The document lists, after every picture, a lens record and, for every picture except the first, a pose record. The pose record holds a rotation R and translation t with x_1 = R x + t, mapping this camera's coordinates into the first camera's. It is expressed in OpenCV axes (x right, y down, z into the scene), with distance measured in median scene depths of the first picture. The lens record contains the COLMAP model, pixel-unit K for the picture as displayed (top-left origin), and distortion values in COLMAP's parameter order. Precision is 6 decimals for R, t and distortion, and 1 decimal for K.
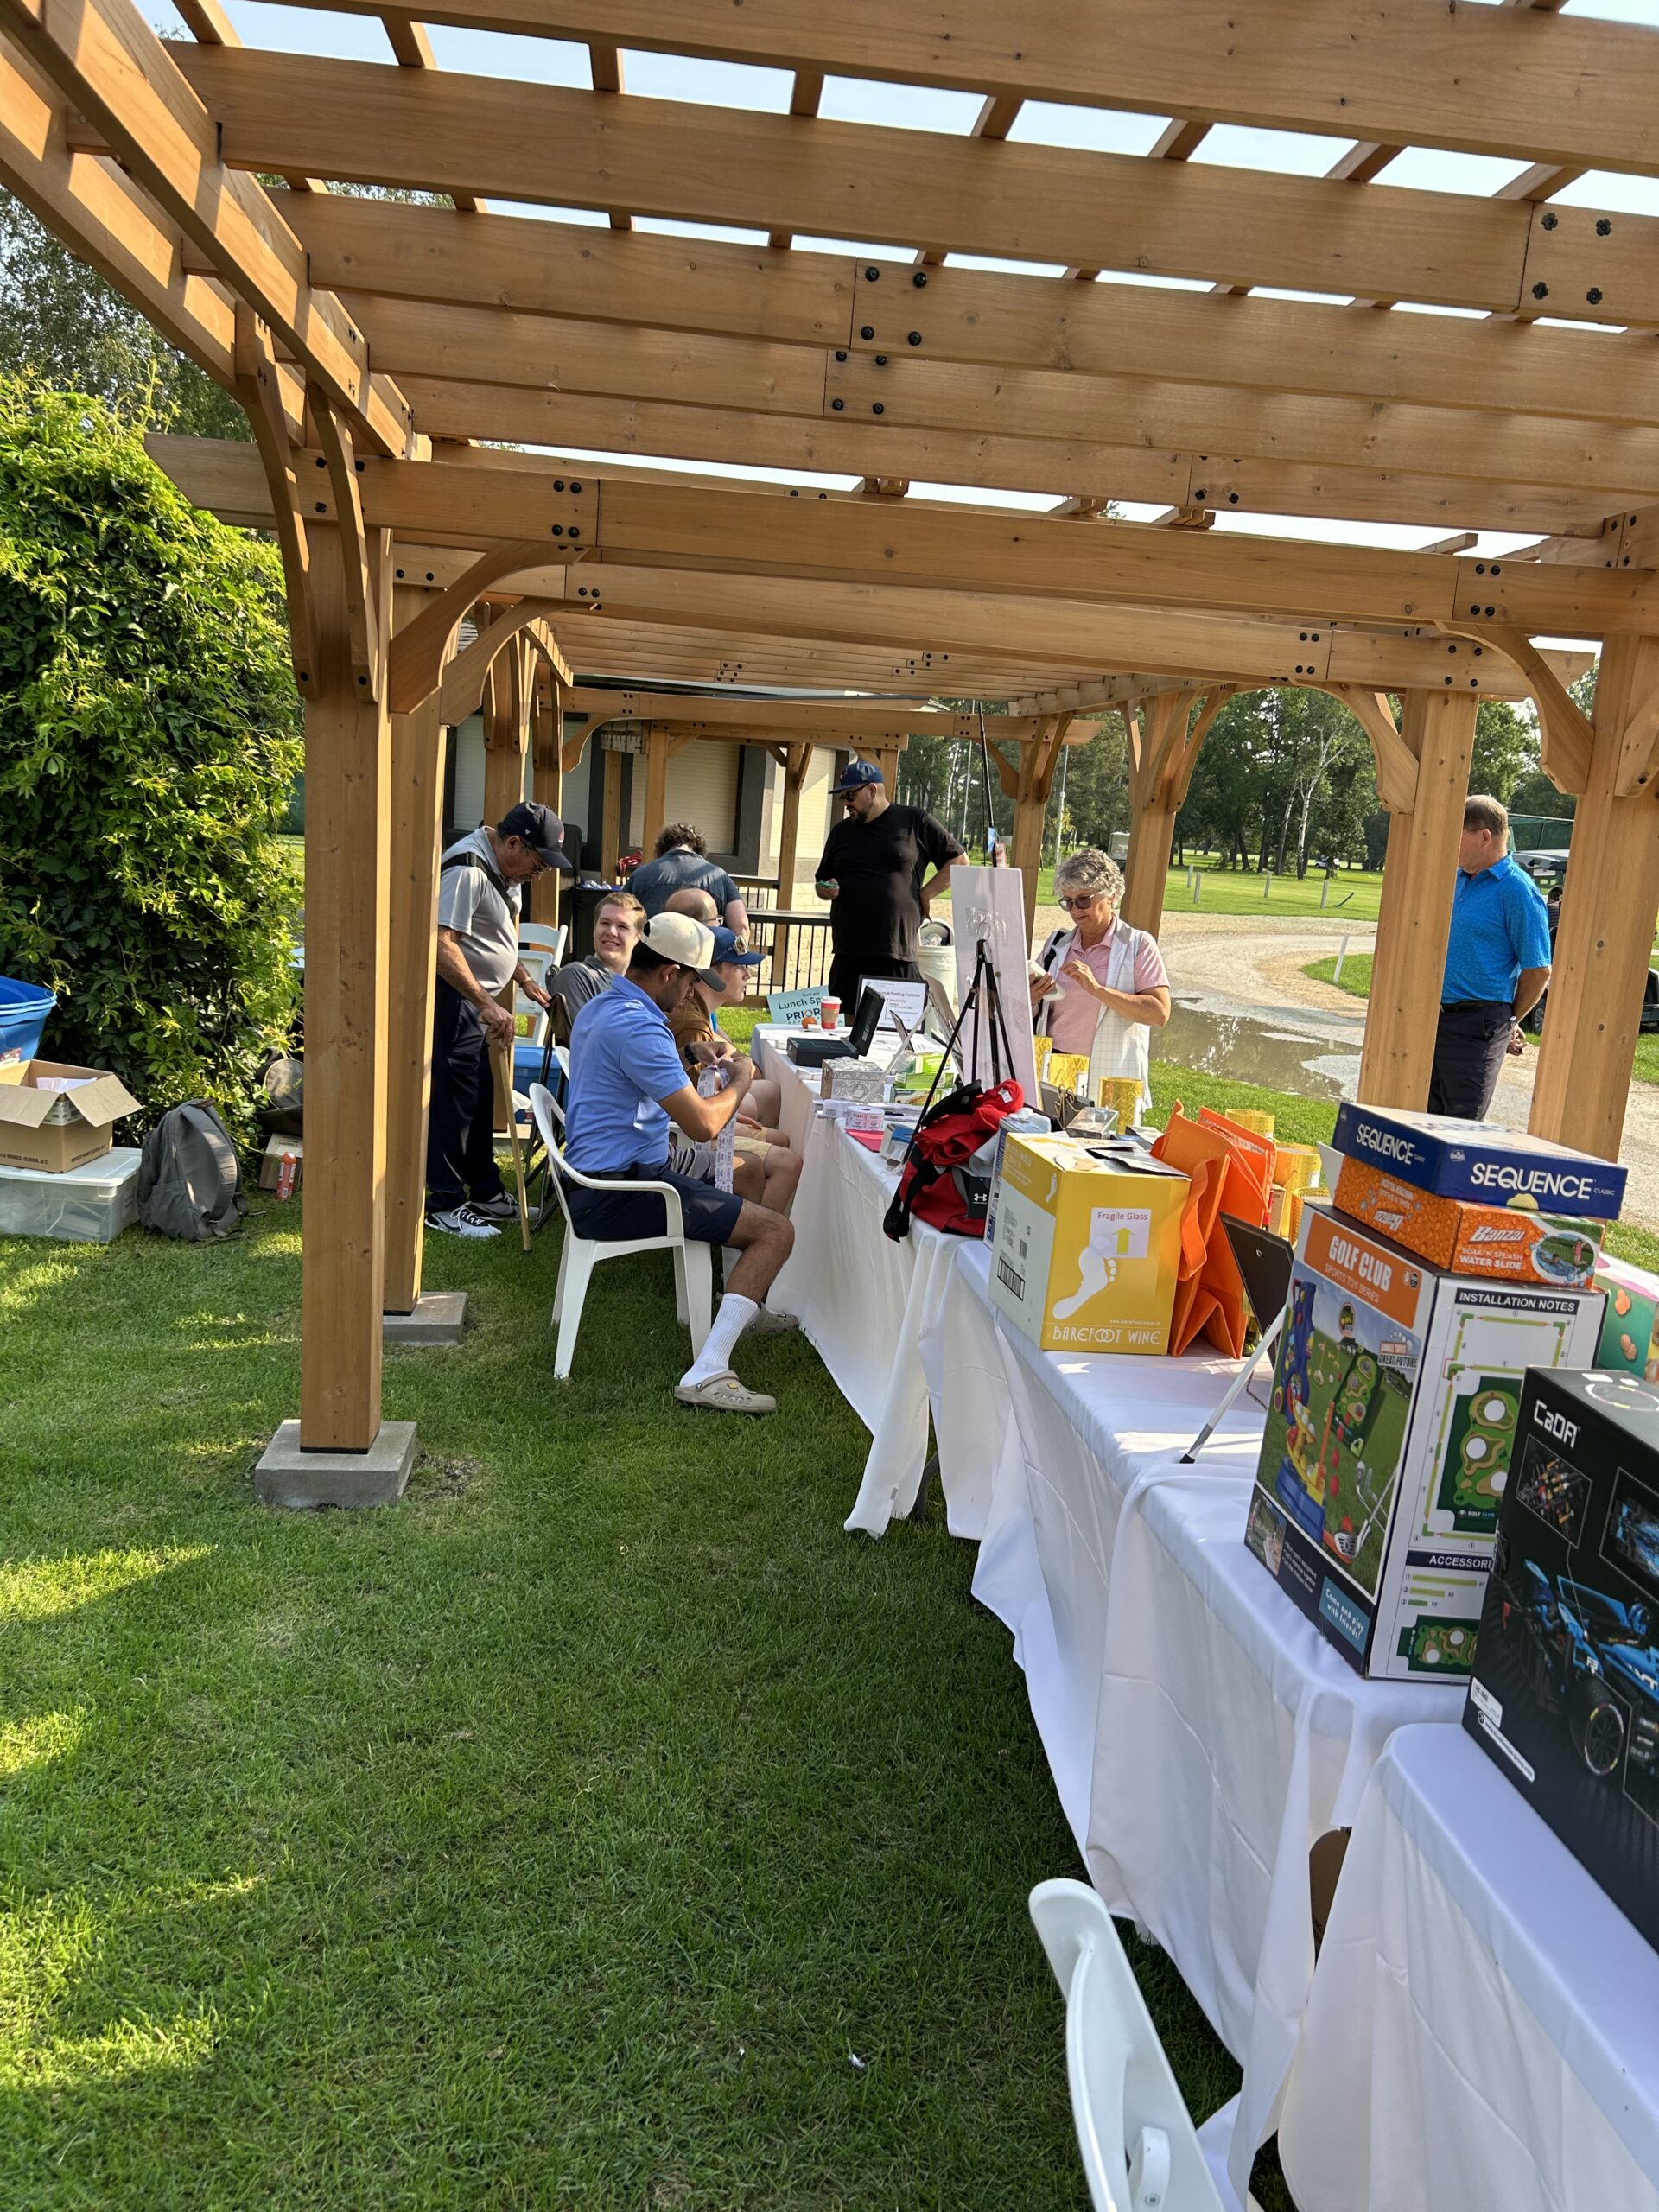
lens RADIAL K [[1657.1, 0, 829.5], [0, 1657.1, 1106.0], [0, 0, 1]] dist [0.057815, -0.058360]
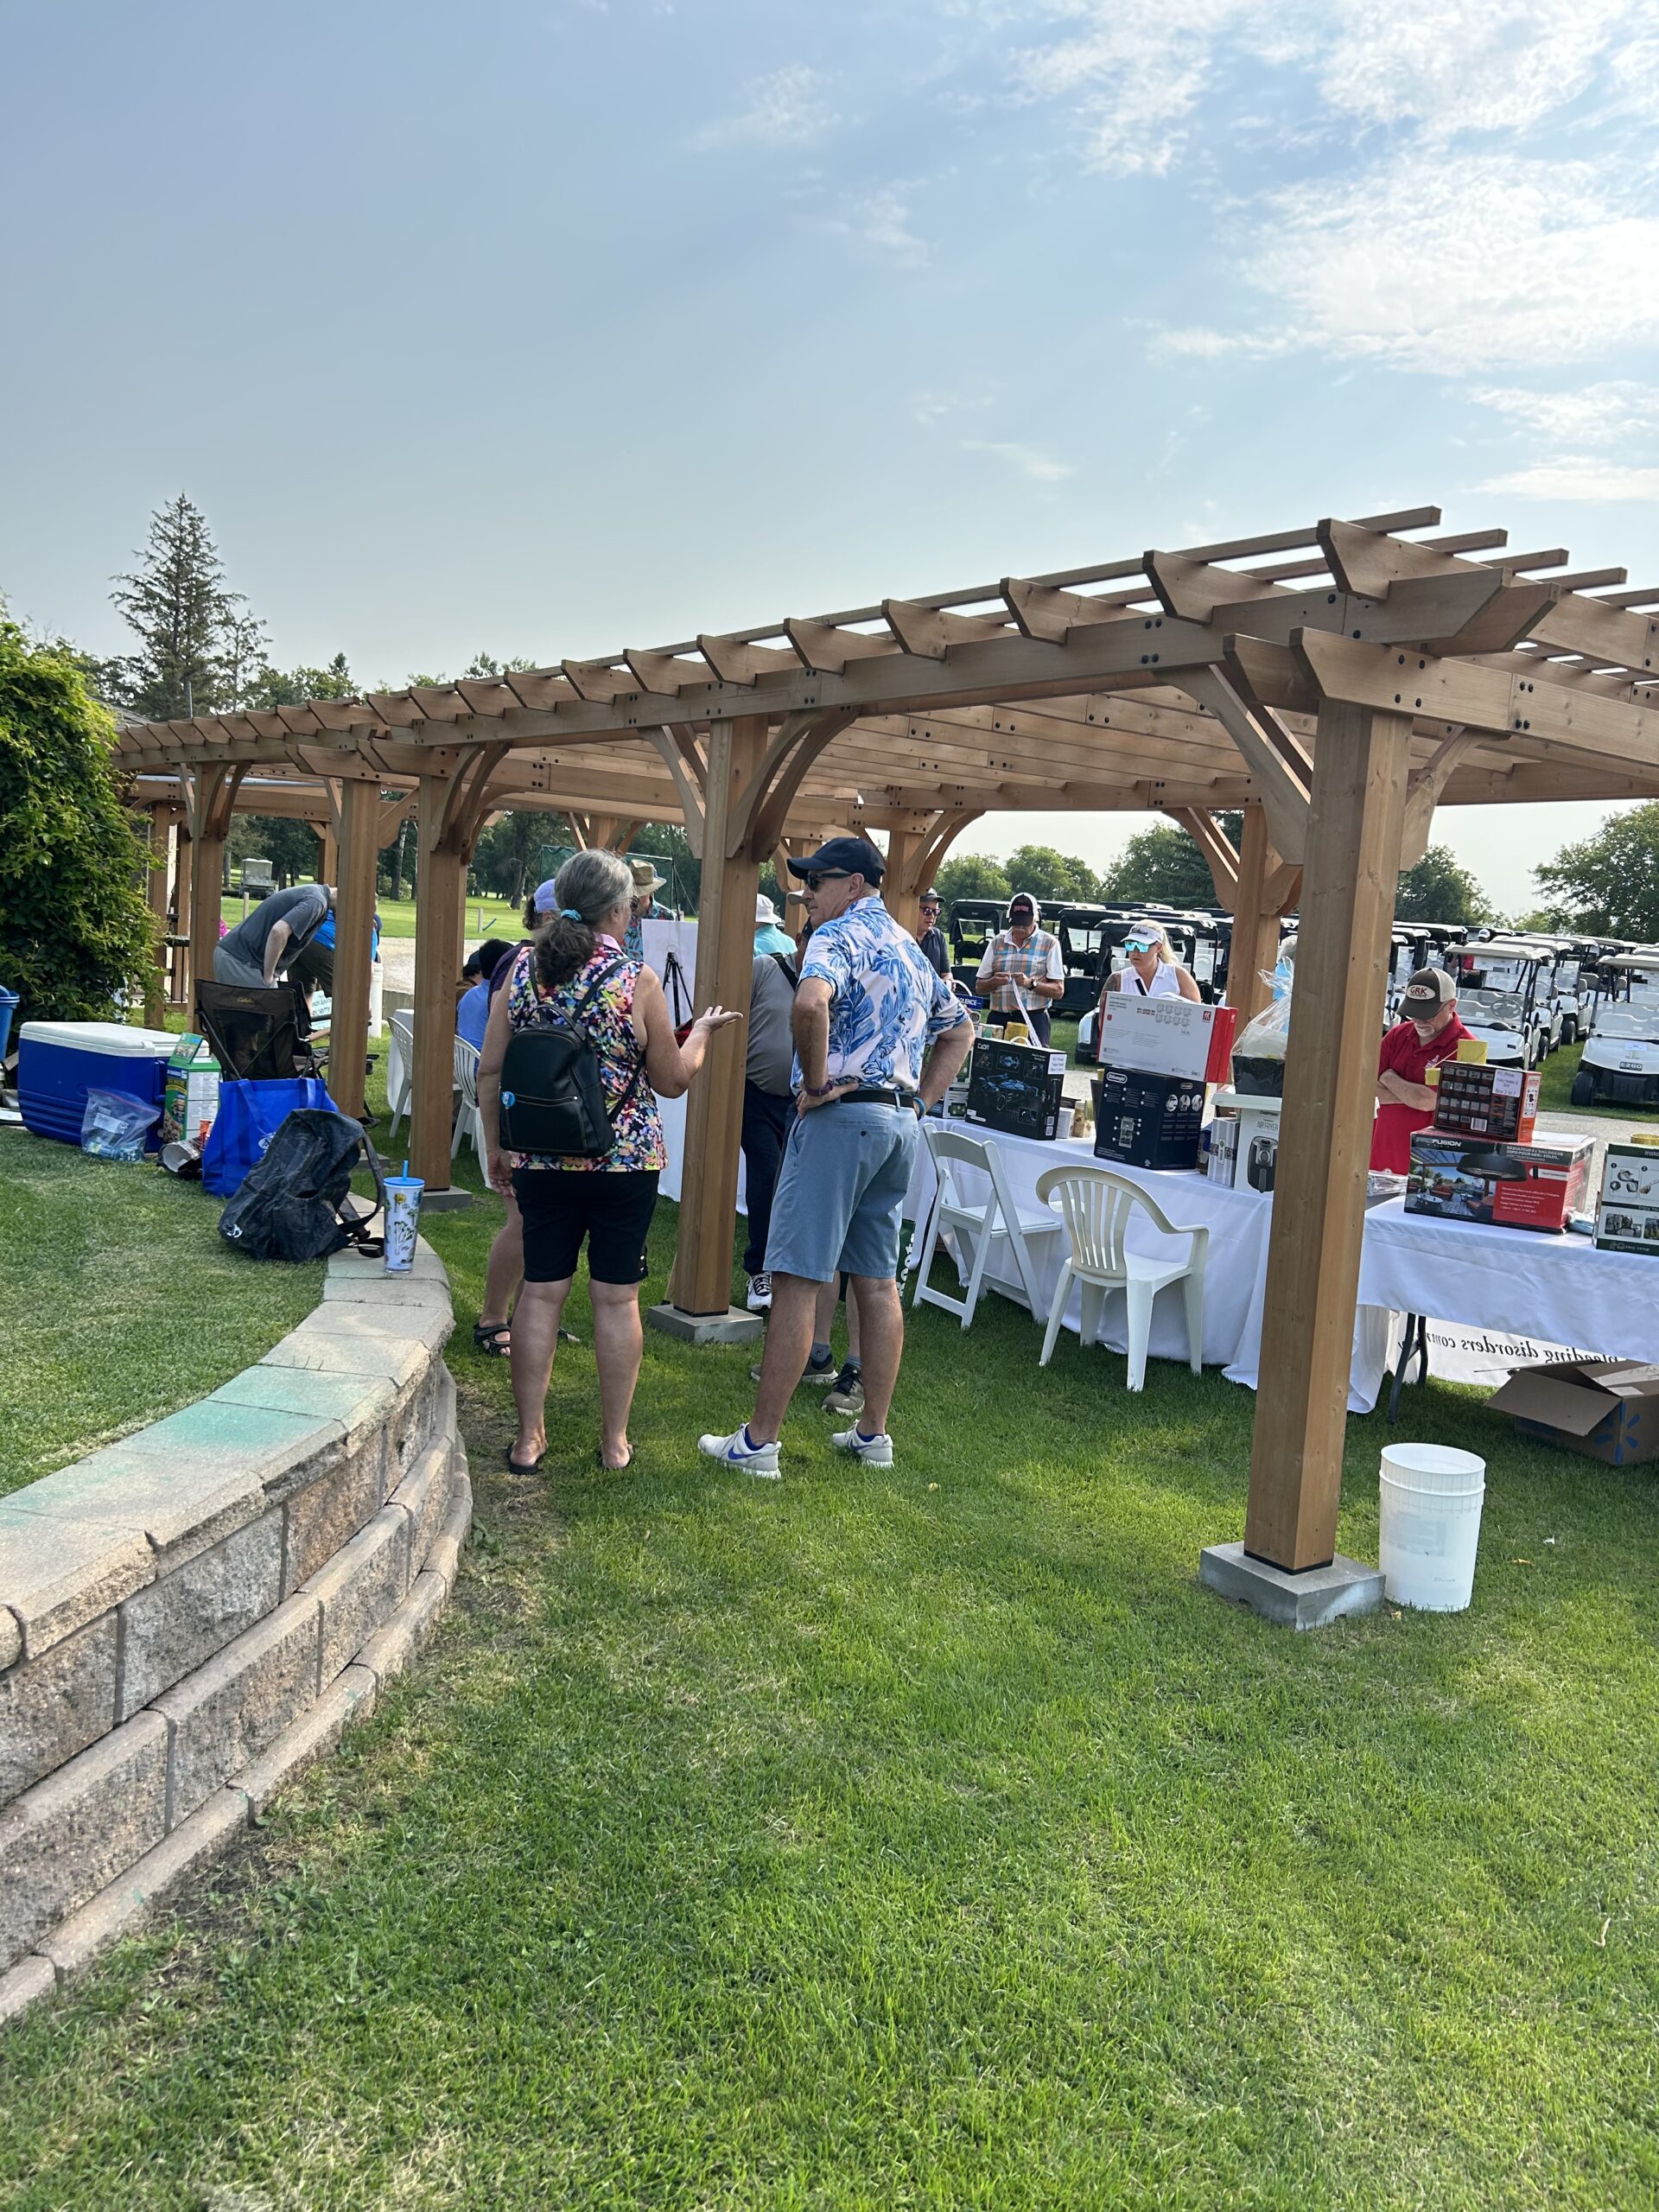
lens RADIAL K [[1657.1, 0, 829.5], [0, 1657.1, 1106.0], [0, 0, 1]] dist [0.057815, -0.058360]
pose [[0.856613, -0.067507, 0.511524, -0.652984], [0.074167, 0.997218, 0.007403, 0.080647], [-0.510601, 0.031597, 0.859237, -0.777278]]
